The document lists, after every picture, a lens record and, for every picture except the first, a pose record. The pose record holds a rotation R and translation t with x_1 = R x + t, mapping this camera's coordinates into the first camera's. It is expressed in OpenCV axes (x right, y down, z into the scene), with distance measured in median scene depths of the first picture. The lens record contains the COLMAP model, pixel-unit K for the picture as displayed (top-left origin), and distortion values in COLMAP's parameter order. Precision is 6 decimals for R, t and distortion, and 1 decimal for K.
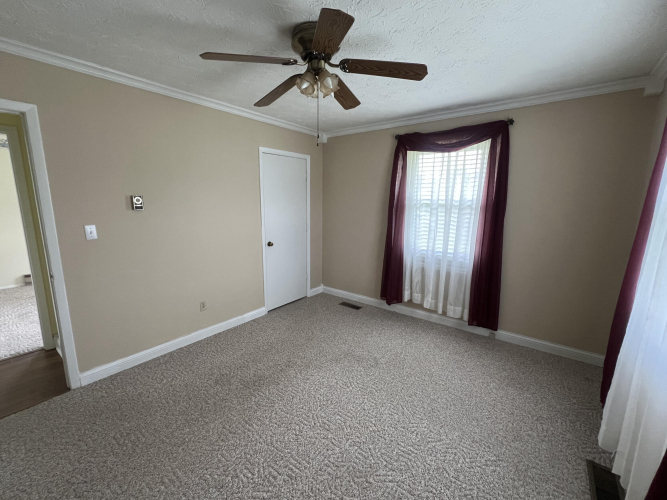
lens RADIAL K [[285.9, 0, 332.5], [0, 285.9, 247.9], [0, 0, 1]] dist [-0.001868, 0.001483]
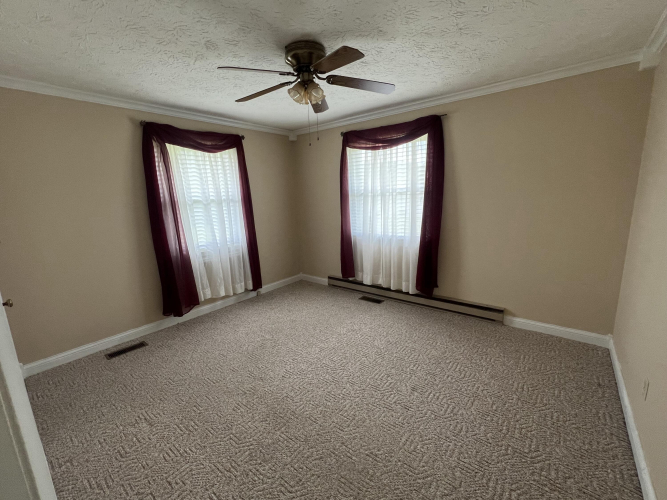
lens RADIAL K [[285.9, 0, 332.5], [0, 285.9, 247.9], [0, 0, 1]] dist [-0.001868, 0.001483]
pose [[0.017414, -0.199135, 0.979817, -0.726498], [0.202372, 0.960385, 0.191589, -0.092560], [-0.979154, 0.194951, 0.057024, 0.525318]]
